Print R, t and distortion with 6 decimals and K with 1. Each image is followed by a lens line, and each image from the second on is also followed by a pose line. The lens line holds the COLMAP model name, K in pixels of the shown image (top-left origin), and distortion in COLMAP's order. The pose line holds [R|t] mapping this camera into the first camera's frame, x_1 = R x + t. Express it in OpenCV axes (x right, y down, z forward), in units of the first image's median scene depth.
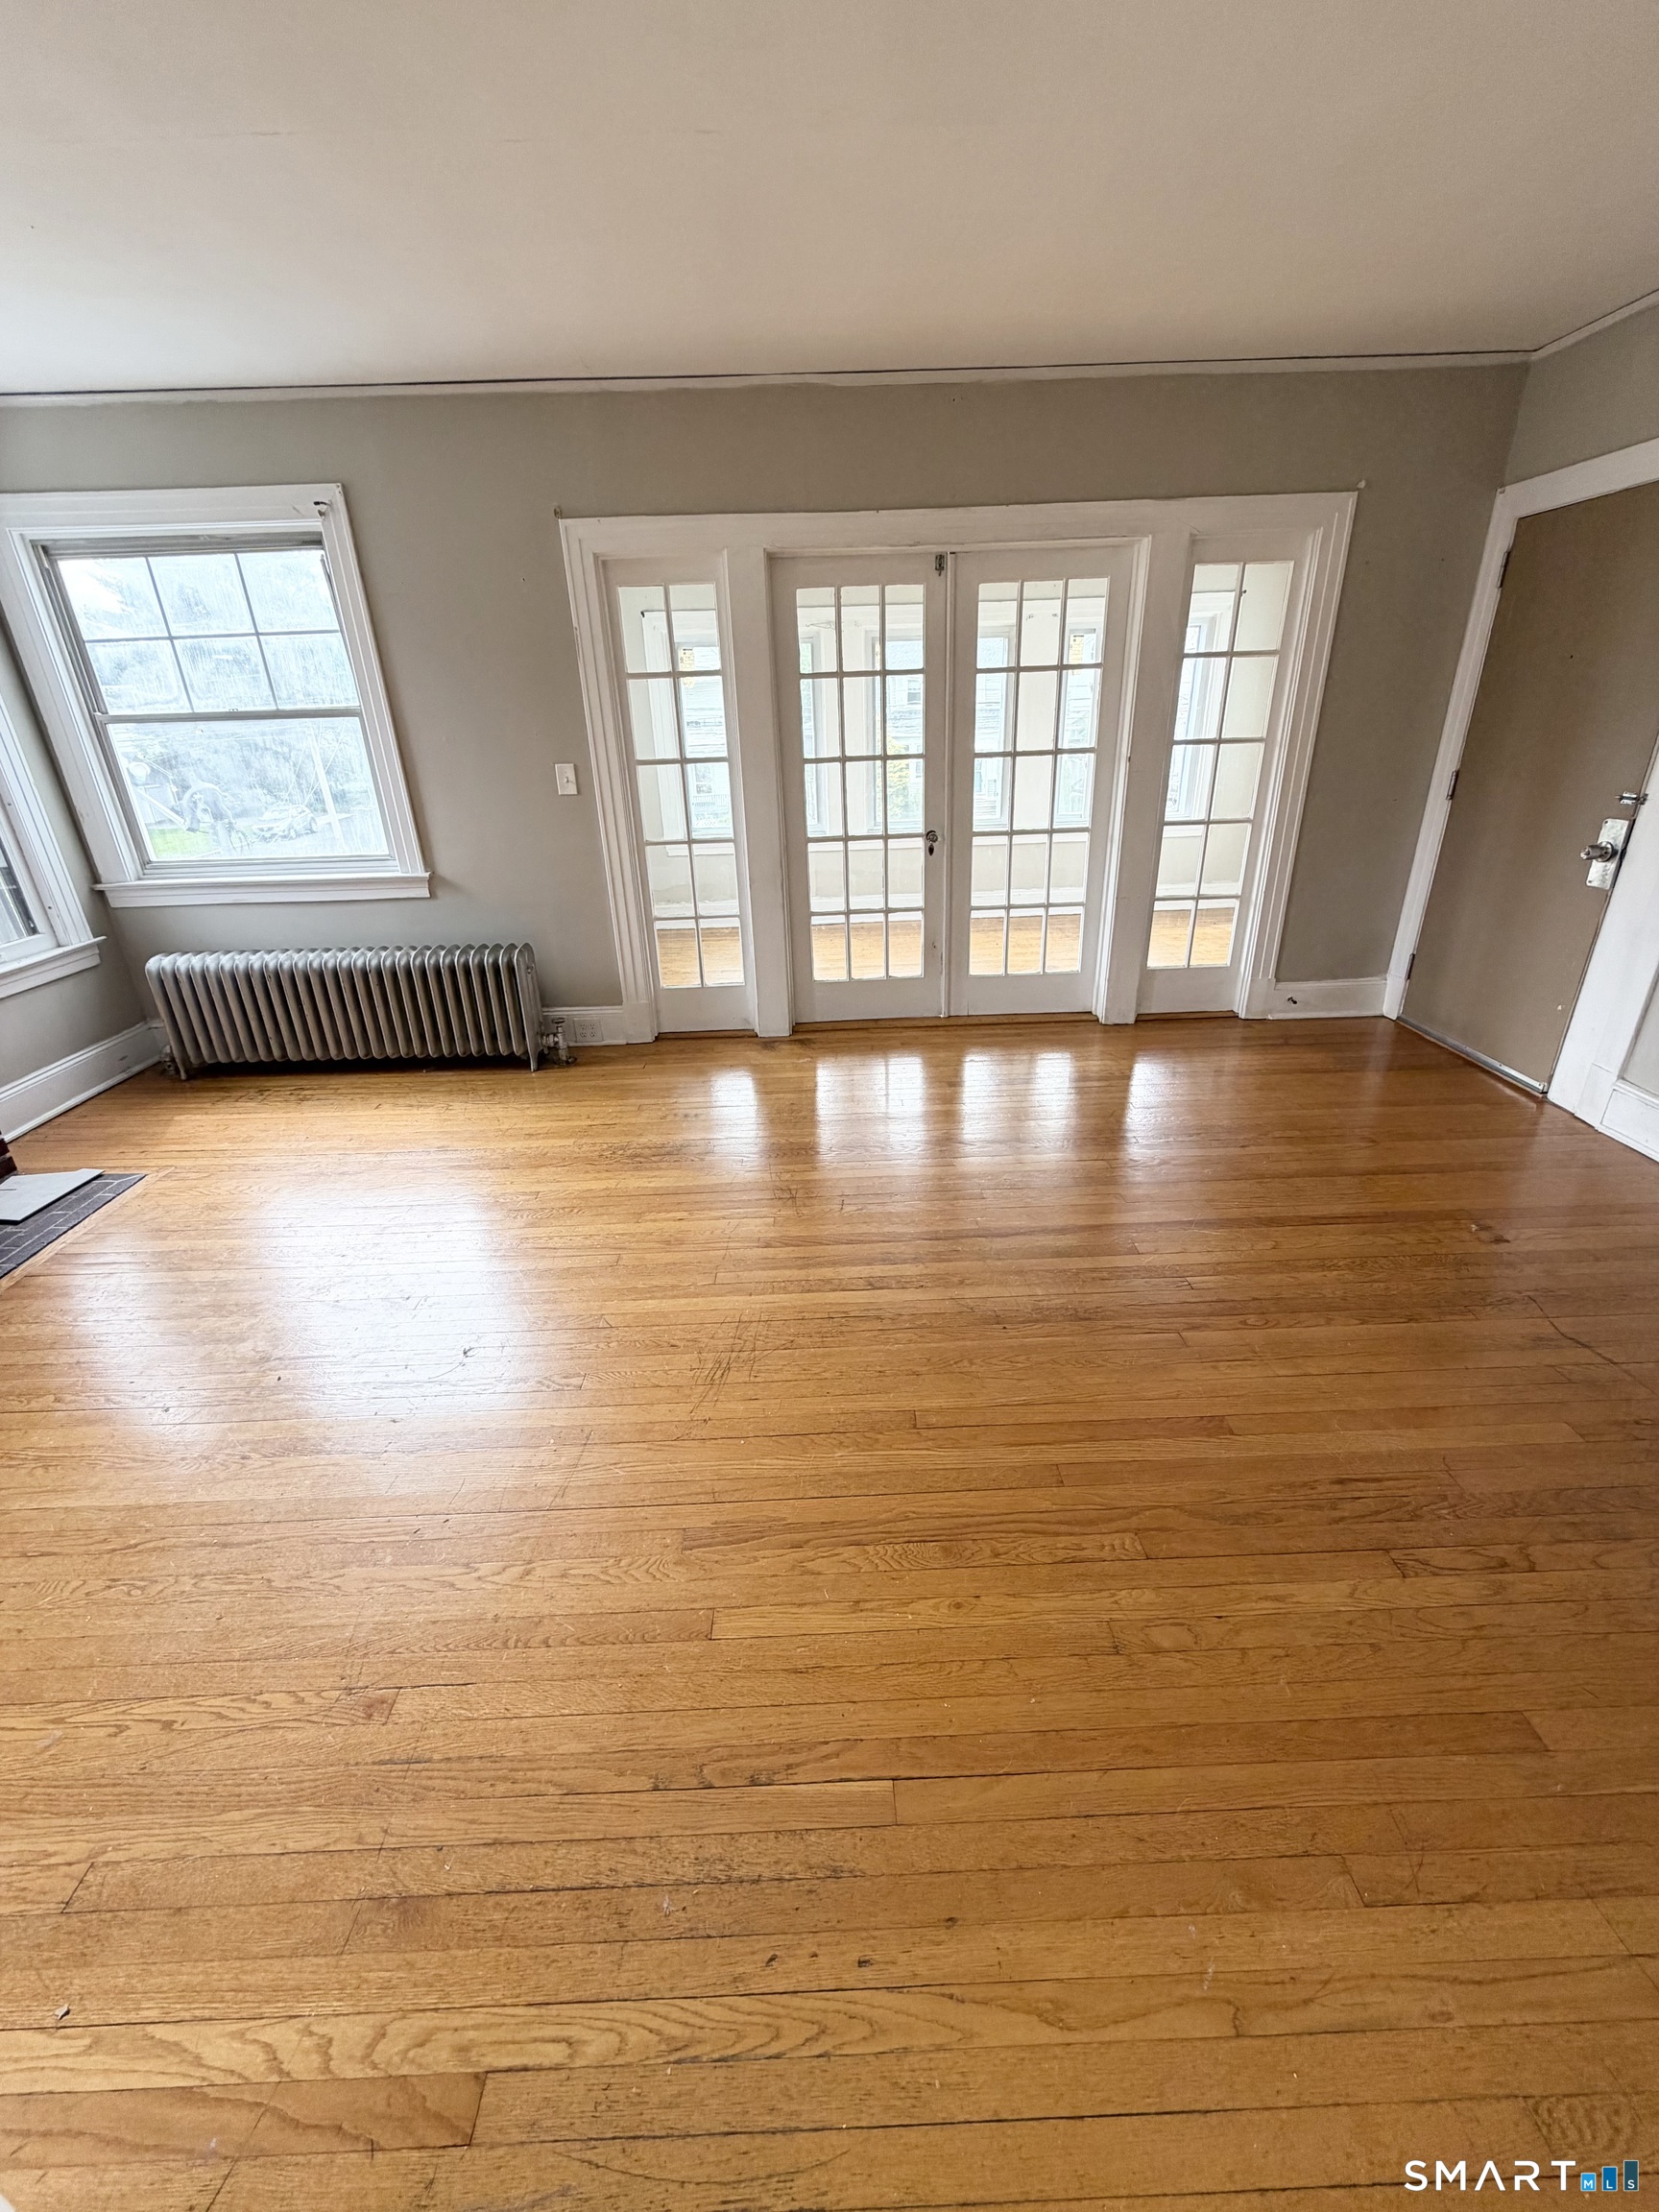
lens RADIAL K [[875.4, 0, 829.5], [0, 875.4, 1106.0], [0, 0, 1]] dist [-0.001305, 0.000183]
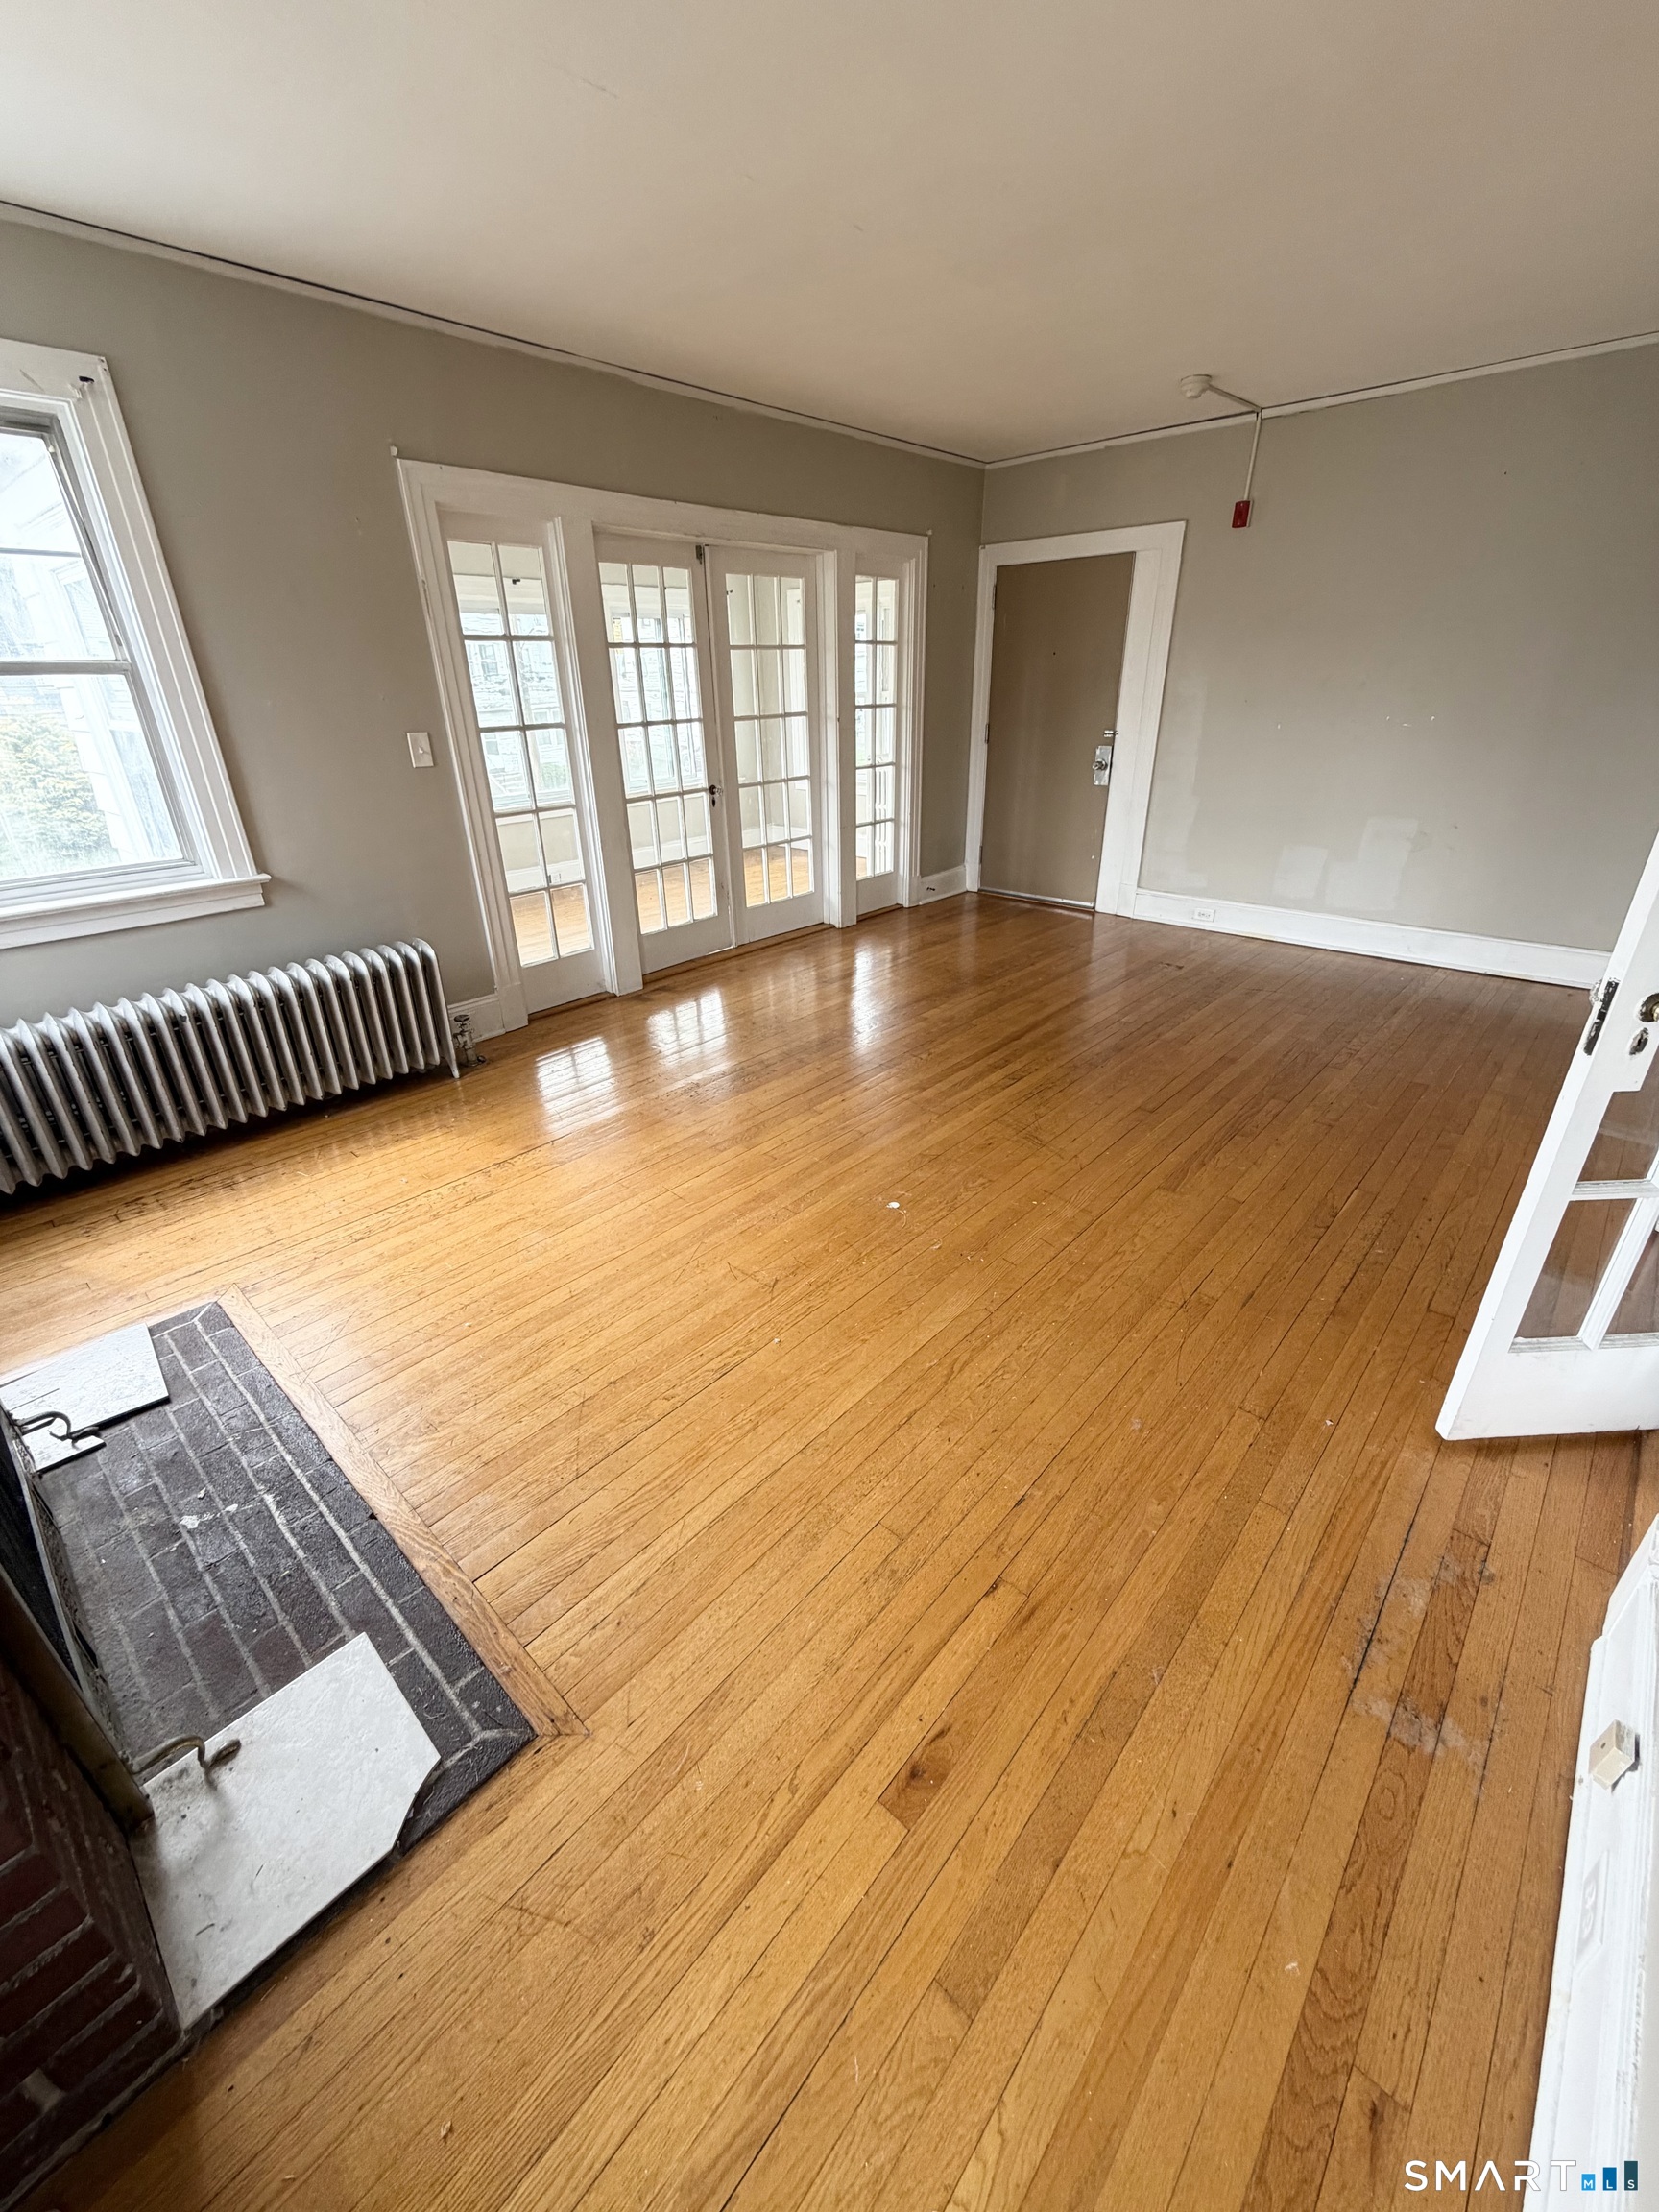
lens RADIAL K [[875.4, 0, 829.5], [0, 875.4, 1106.0], [0, 0, 1]] dist [-0.001305, 0.000183]
pose [[0.691744, -0.302253, 0.655846, -0.681972], [0.293092, 0.947538, 0.127547, -0.015556], [-0.659991, 0.103993, 0.744041, 0.082772]]
